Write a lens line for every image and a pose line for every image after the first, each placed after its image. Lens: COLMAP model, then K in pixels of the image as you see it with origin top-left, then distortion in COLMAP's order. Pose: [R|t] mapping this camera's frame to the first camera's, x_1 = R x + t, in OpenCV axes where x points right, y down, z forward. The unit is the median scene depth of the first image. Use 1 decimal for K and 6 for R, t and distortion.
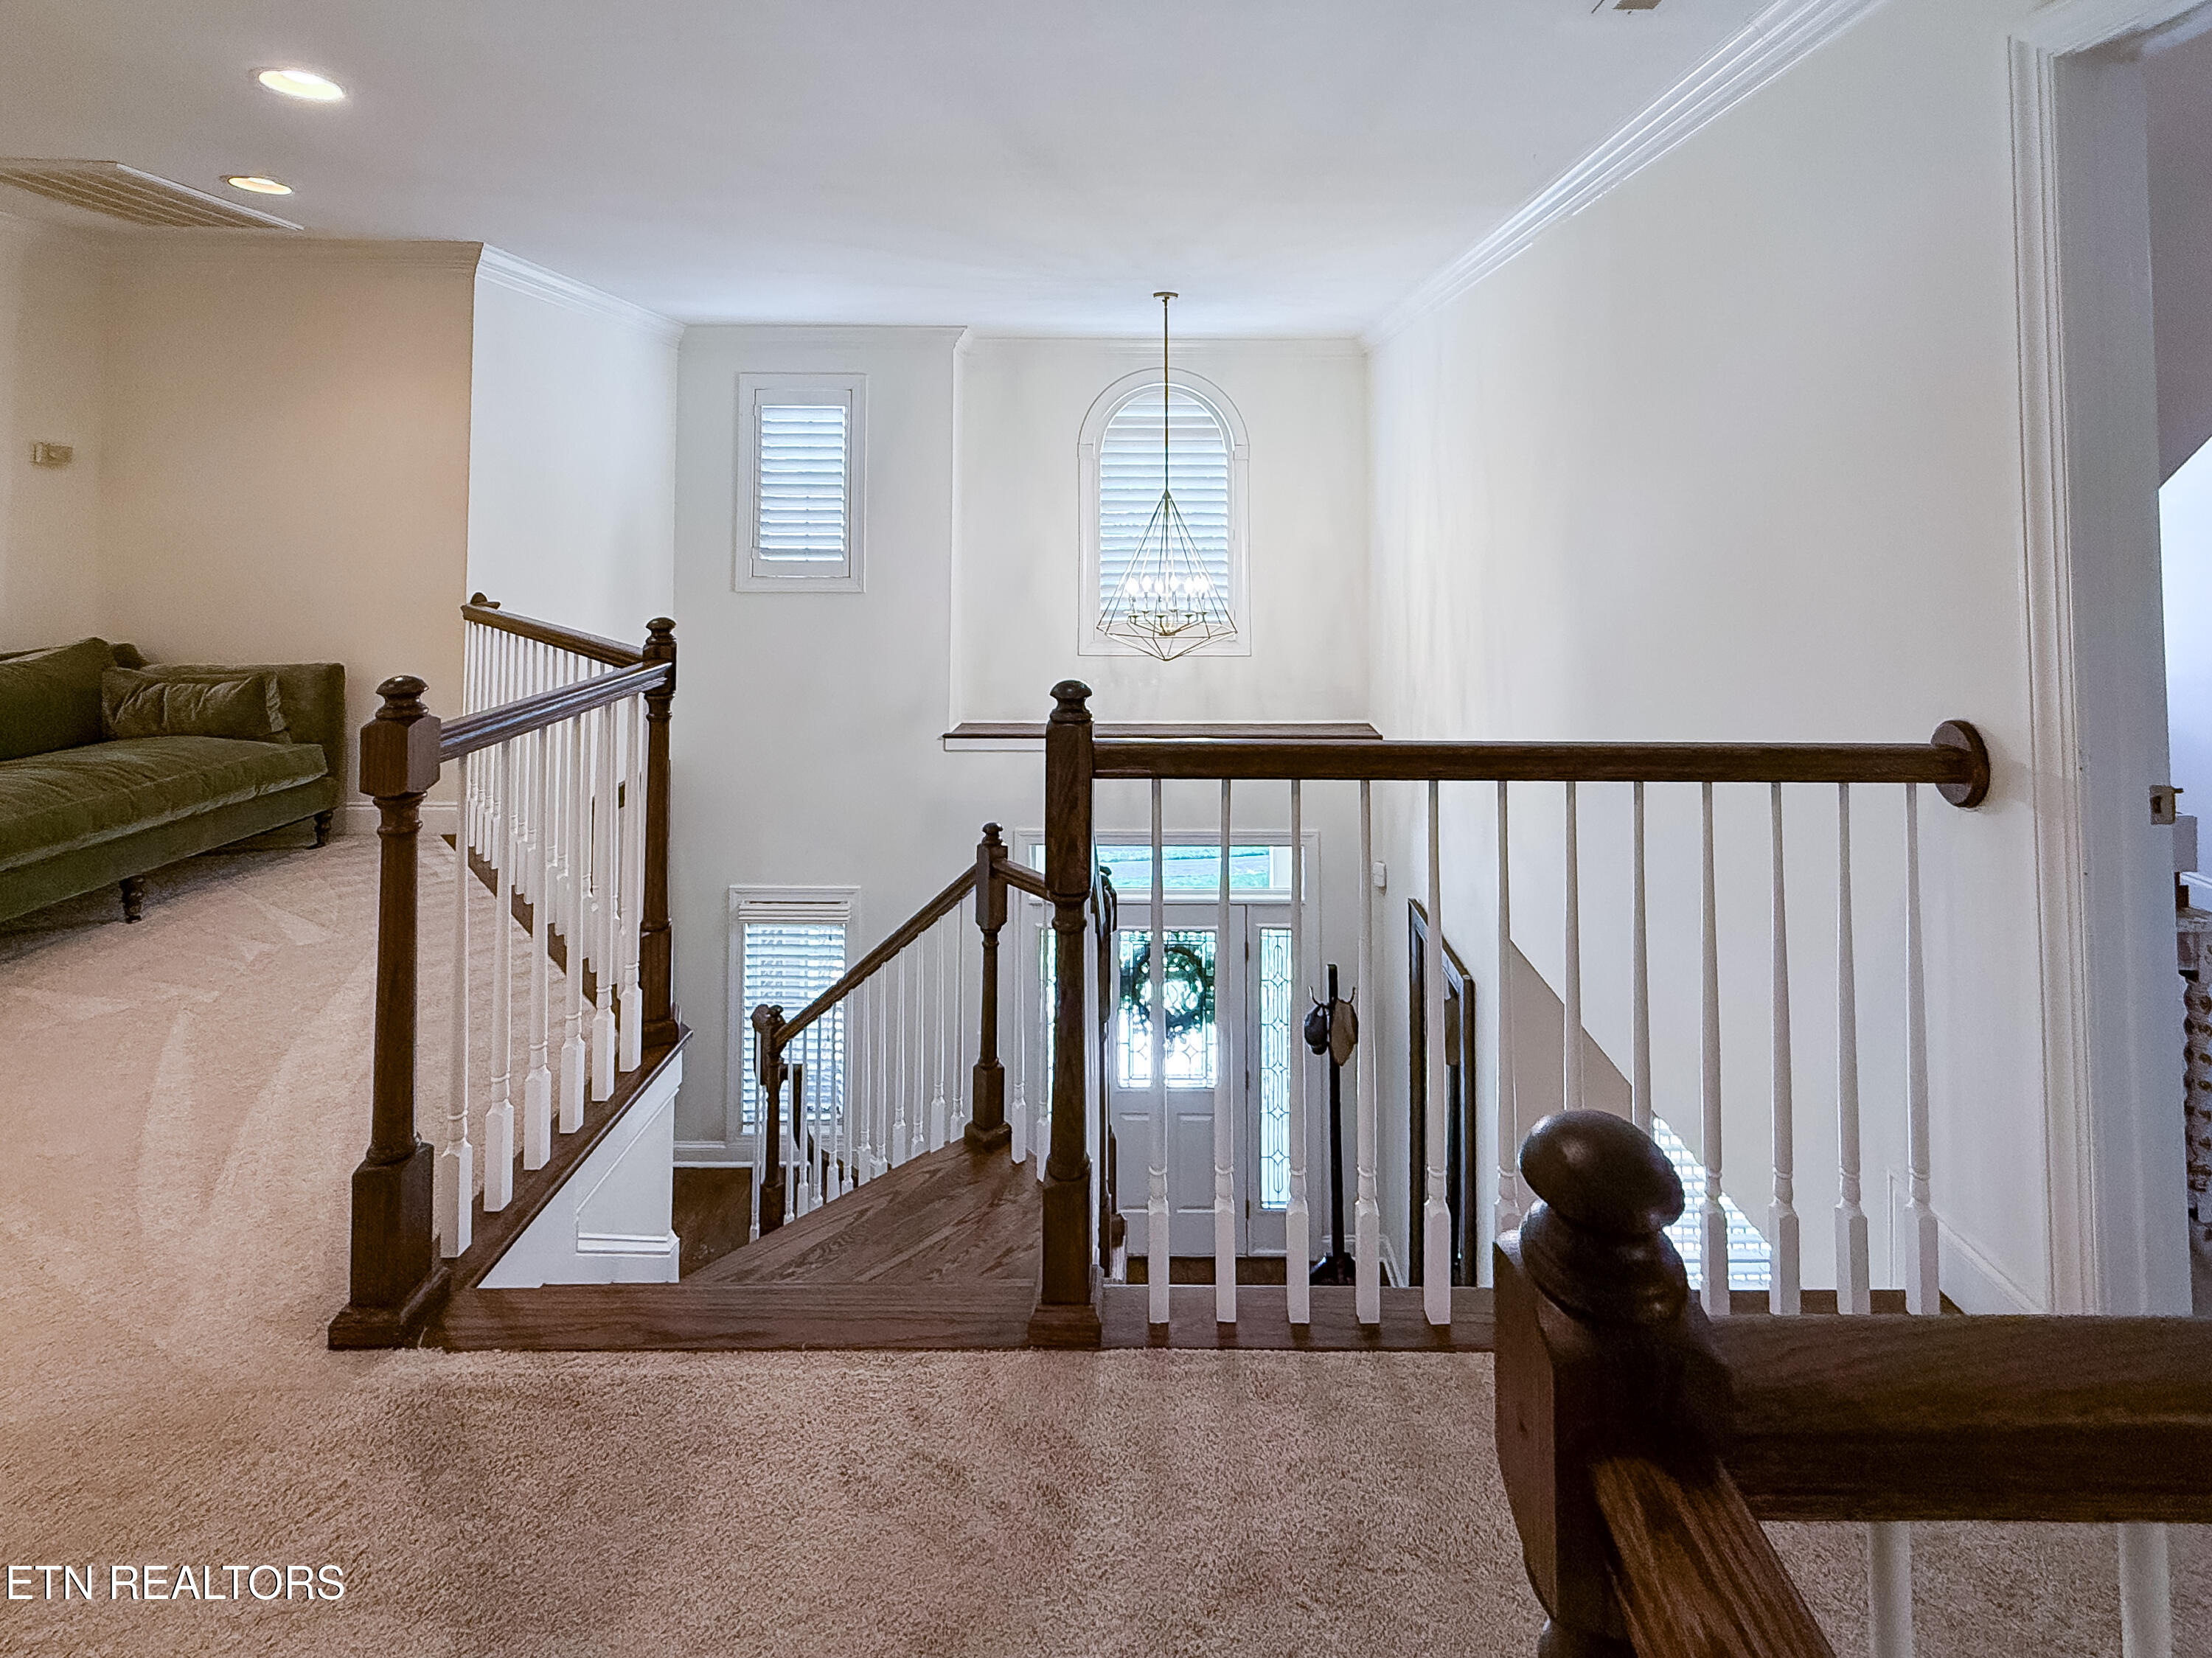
lens RADIAL K [[937.6, 0, 1113.6], [0, 937.6, 798.1], [0, 0, 1]] dist [0.000231, -0.000159]
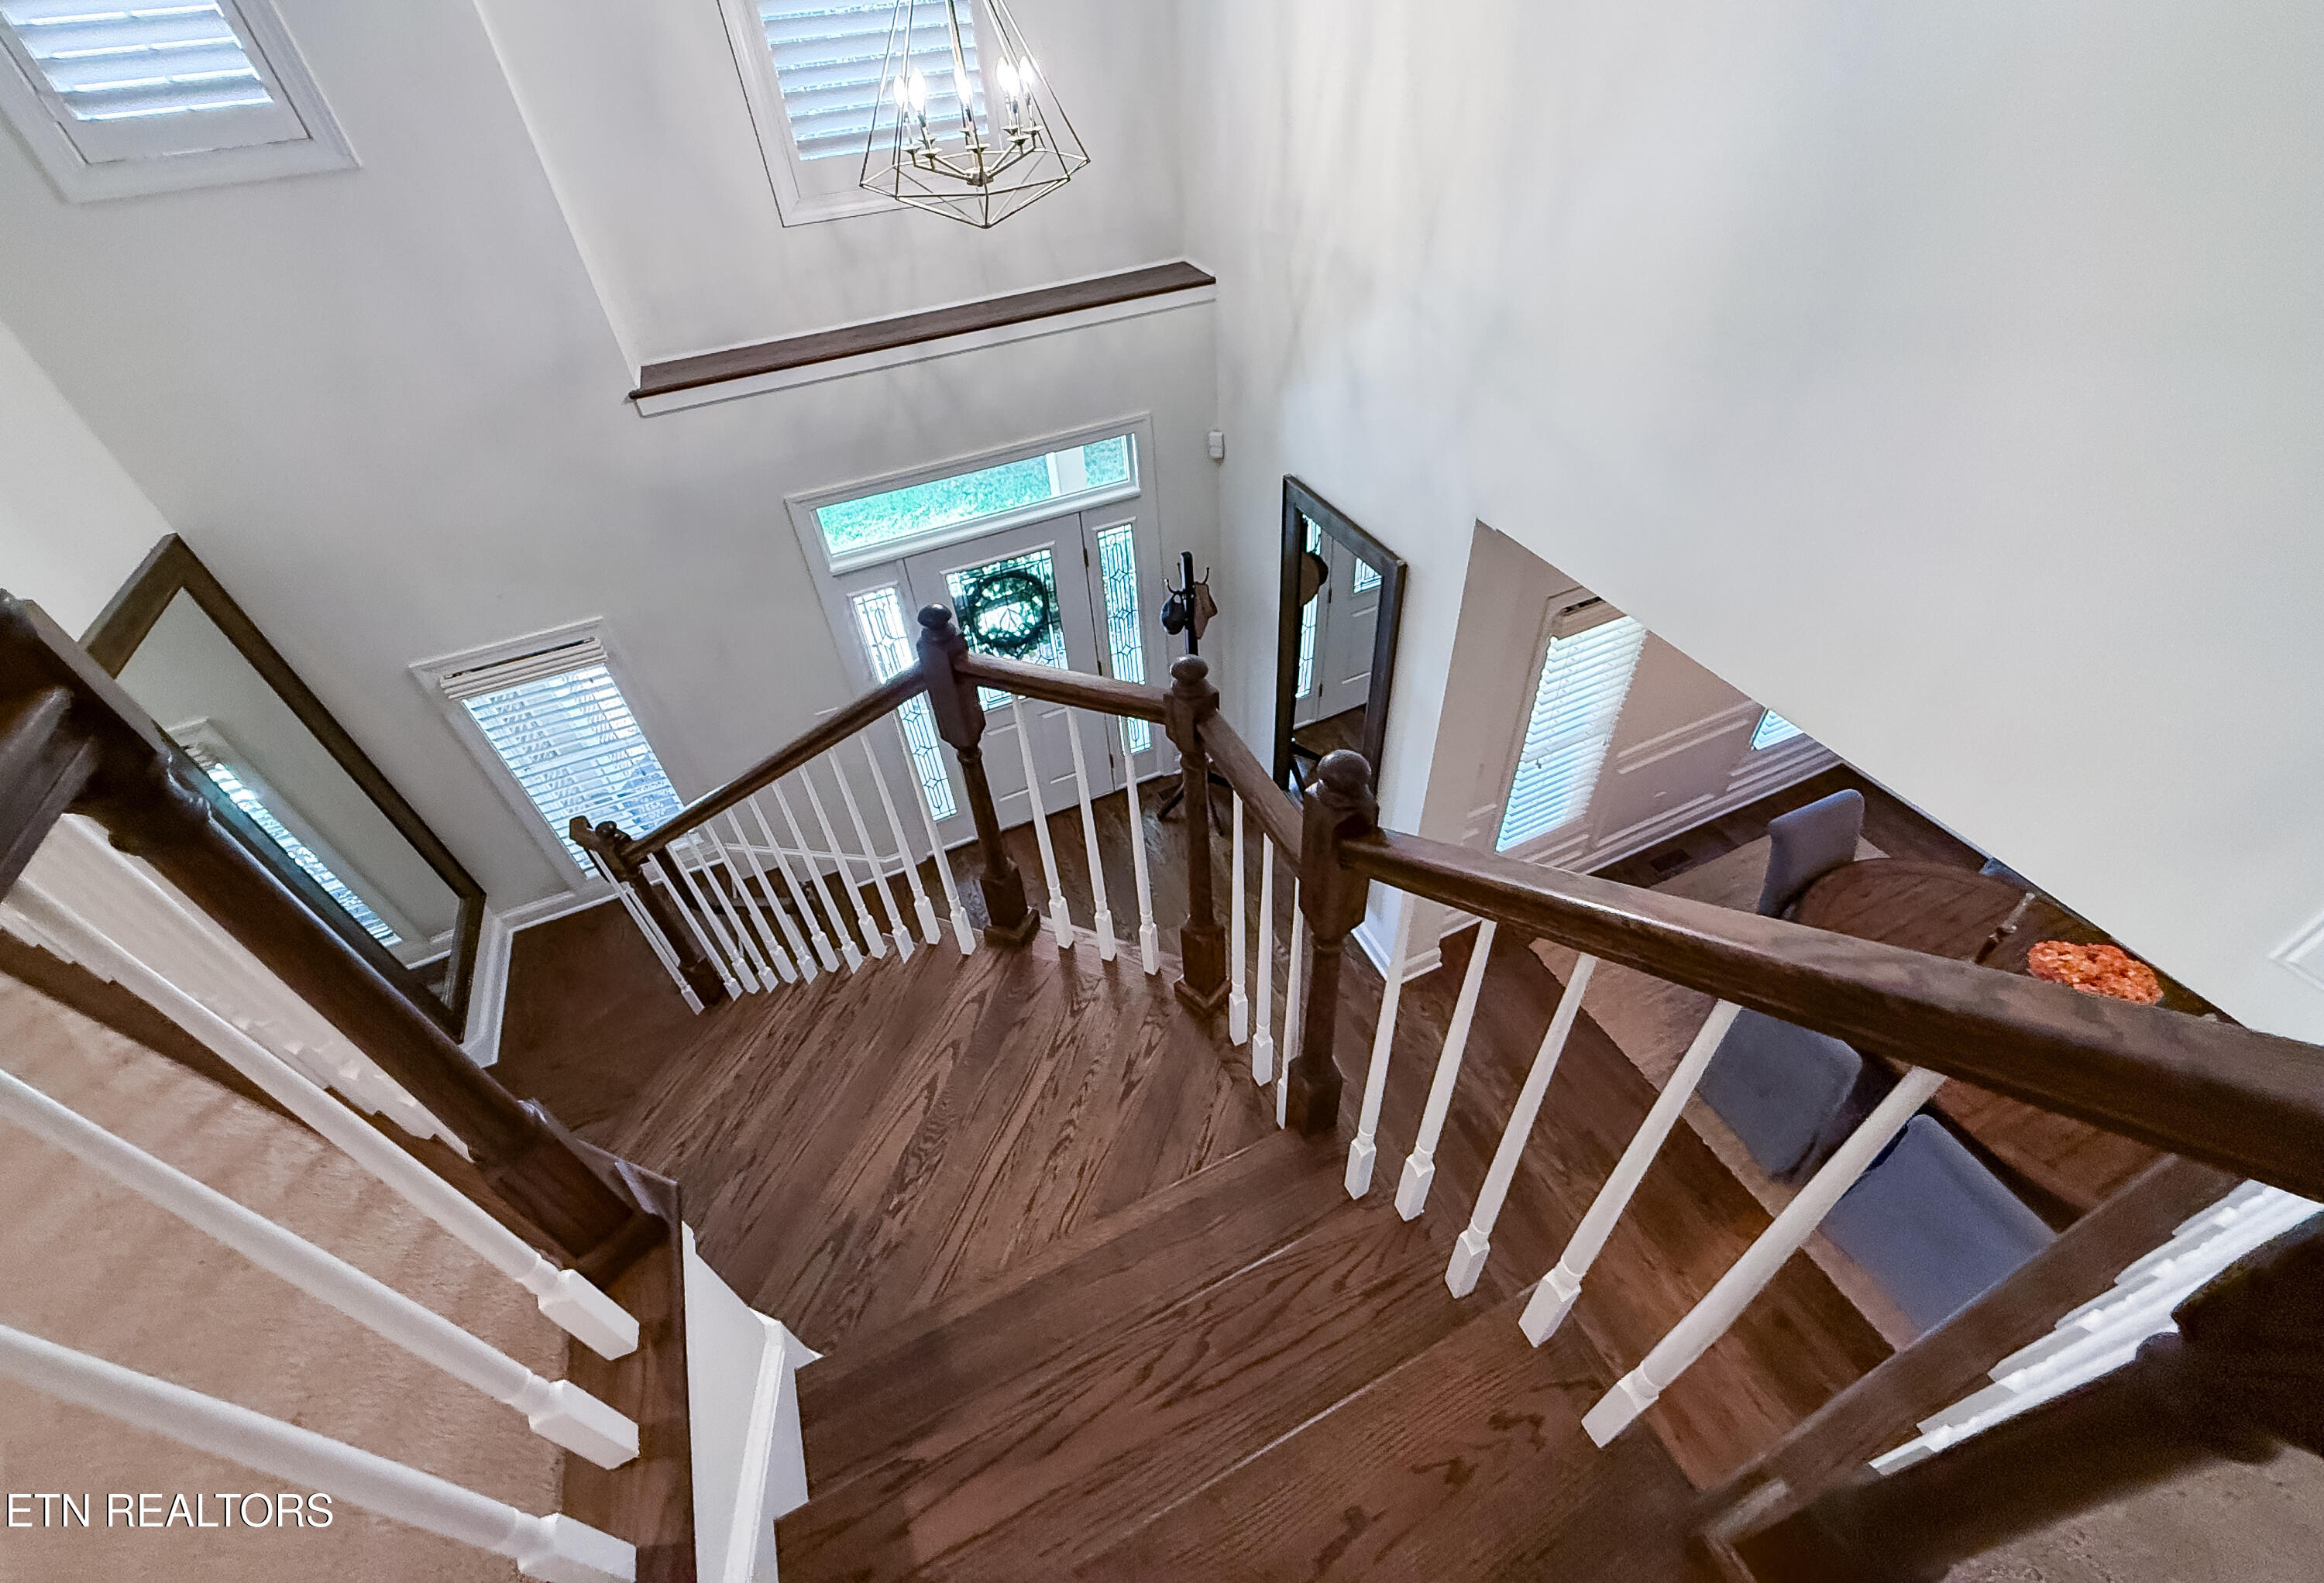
lens RADIAL K [[814.5, 0, 1163.2], [0, 814.5, 768.5], [0, 0, 1]] dist [0.010013, 0.000004]
pose [[0.892944, -0.367975, 0.259318, -0.095721], [0.199100, 0.839466, 0.505624, -0.069975], [-0.403746, -0.399863, 0.822860, 0.246377]]
